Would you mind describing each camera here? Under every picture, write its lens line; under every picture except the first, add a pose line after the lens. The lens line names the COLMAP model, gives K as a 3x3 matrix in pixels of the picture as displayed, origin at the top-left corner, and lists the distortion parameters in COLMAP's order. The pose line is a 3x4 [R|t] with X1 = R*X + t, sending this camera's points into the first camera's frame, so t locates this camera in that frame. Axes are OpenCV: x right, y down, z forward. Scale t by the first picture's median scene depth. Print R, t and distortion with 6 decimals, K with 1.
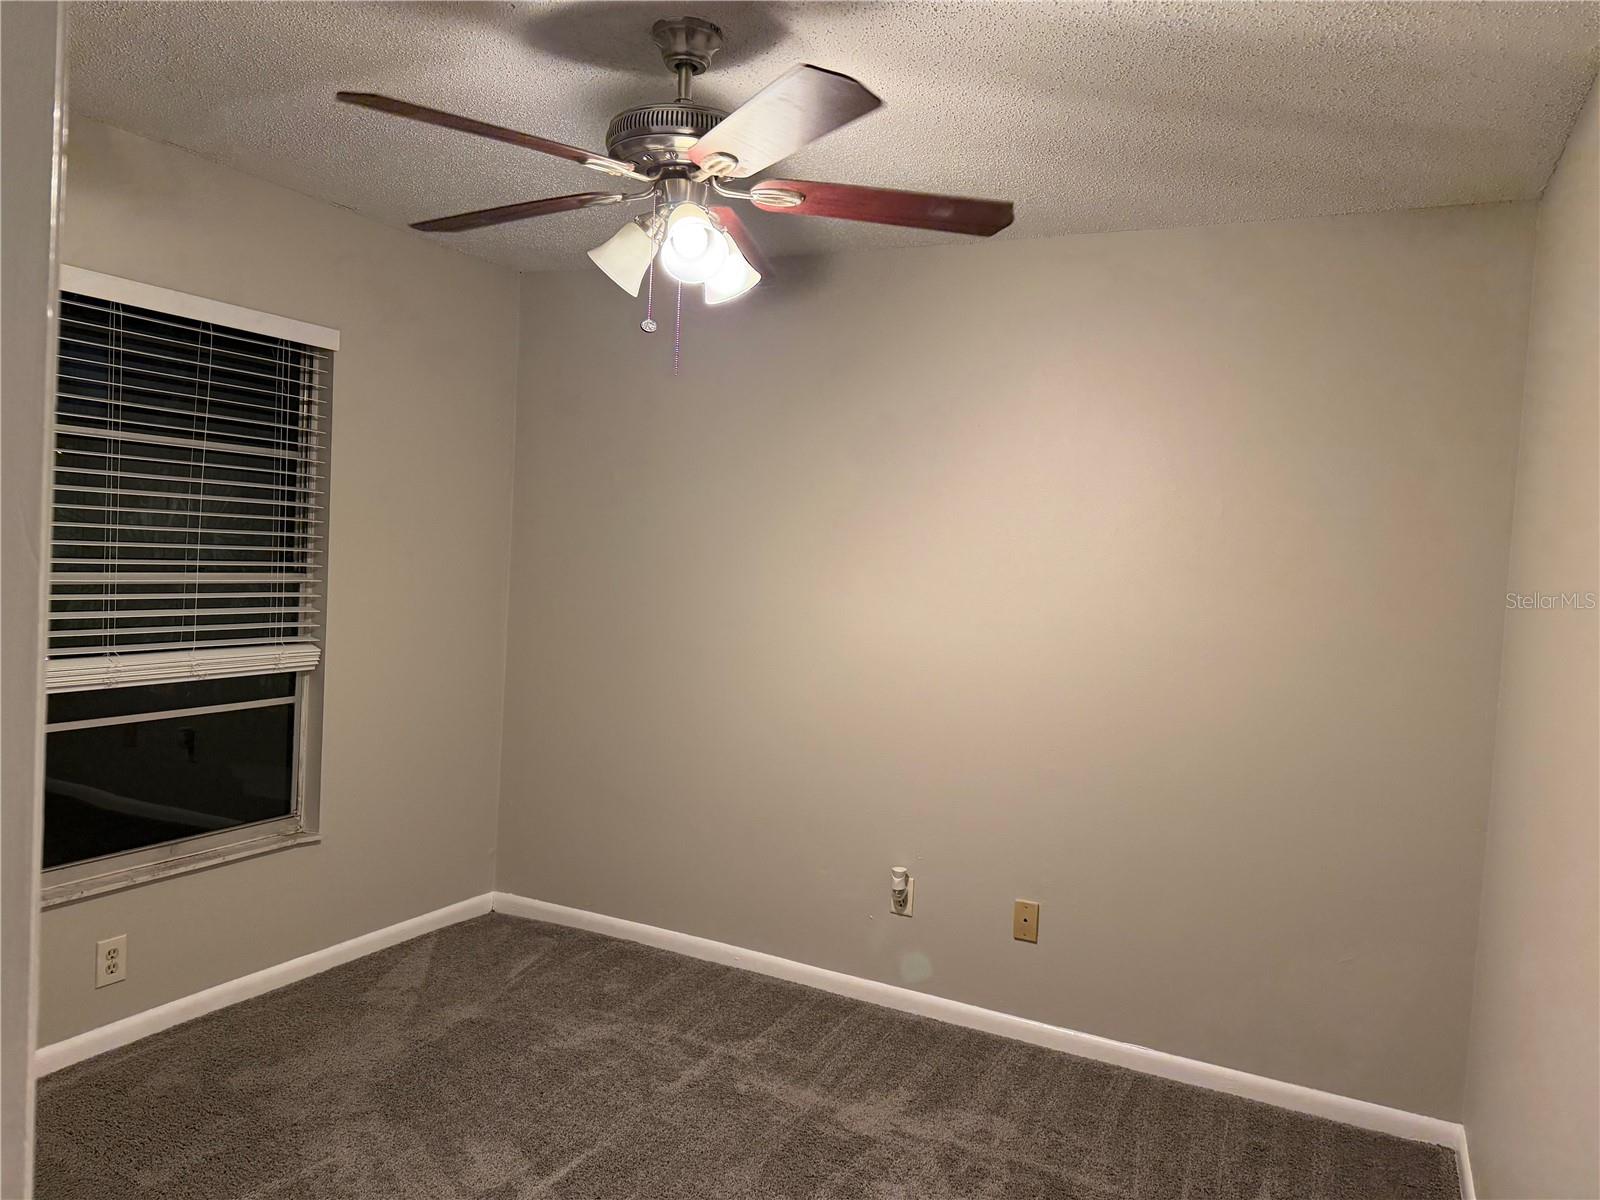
lens RADIAL K [[1106.3, 0, 800.0], [0, 1106.3, 600.0], [0, 0, 1]] dist [0.076492, -0.070195]
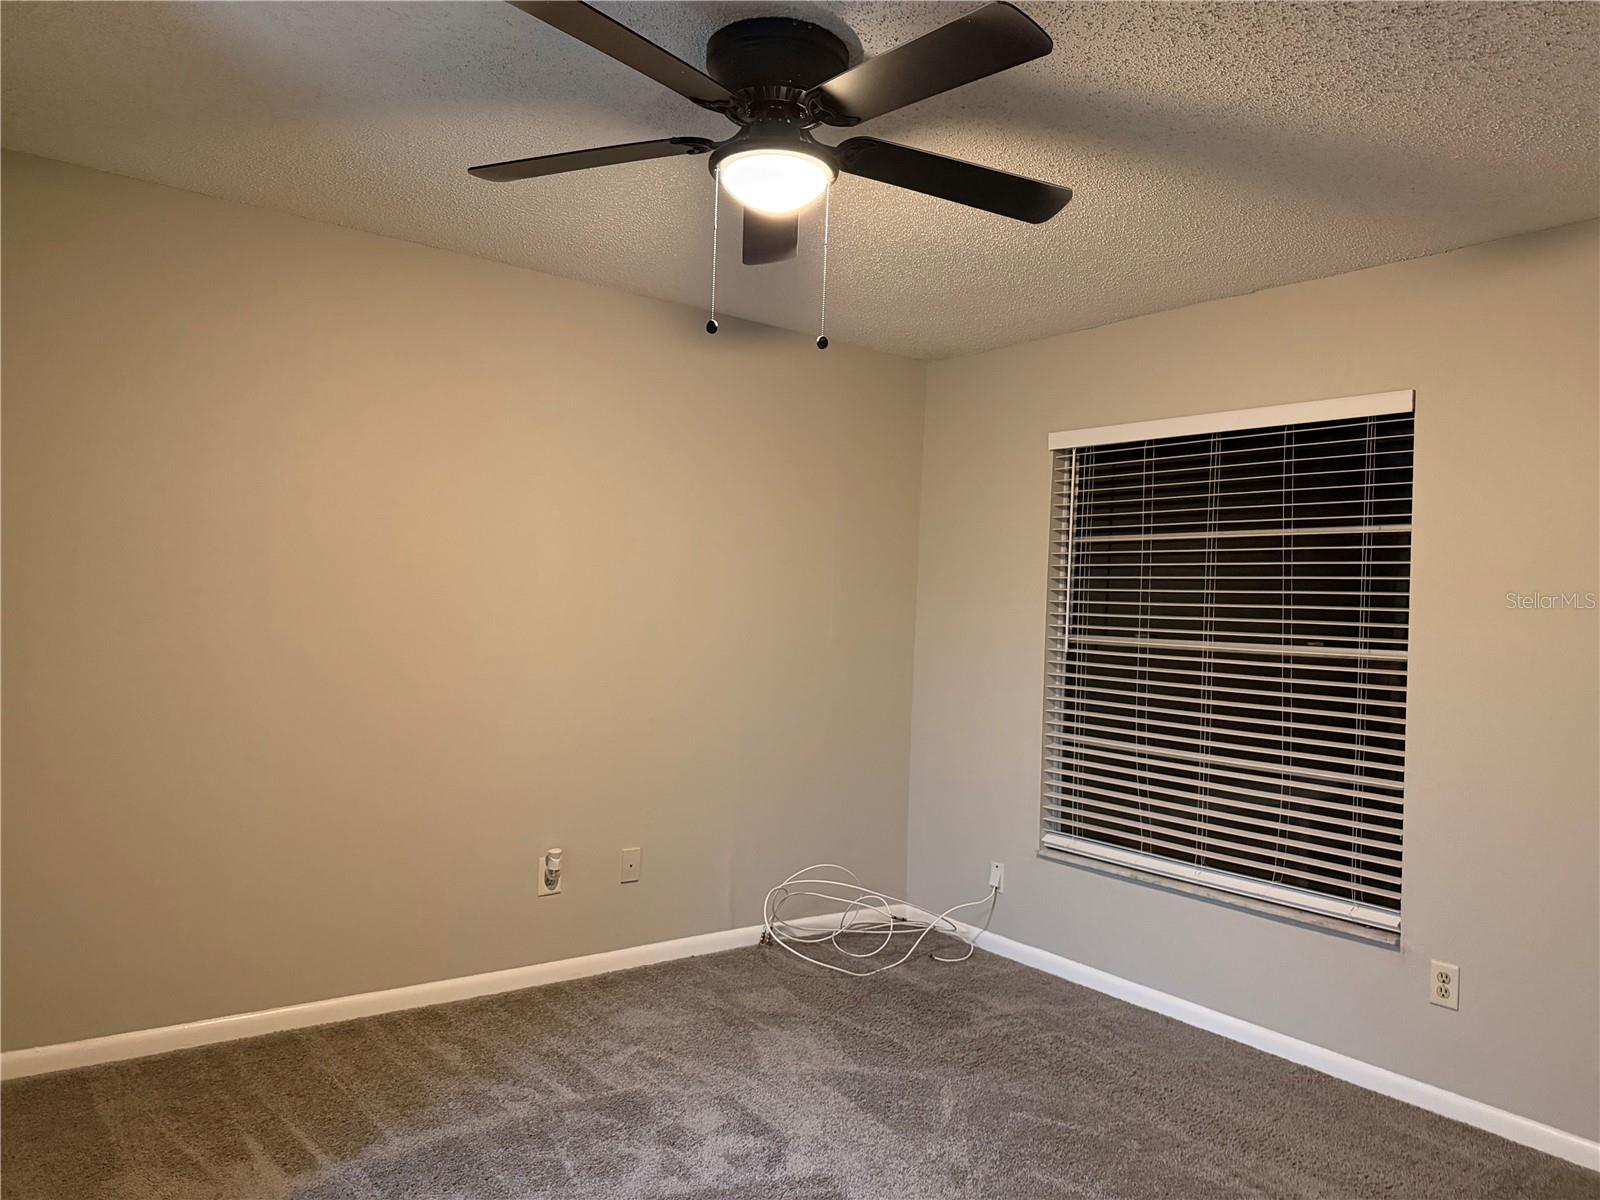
lens RADIAL K [[1106.3, 0, 800.0], [0, 1106.3, 600.0], [0, 0, 1]] dist [0.076492, -0.070195]
pose [[-0.416474, -0.044035, -0.908080, 0.690177], [-0.074002, 0.997154, -0.014415, -0.016833], [0.906131, 0.061197, -0.418548, 1.030745]]
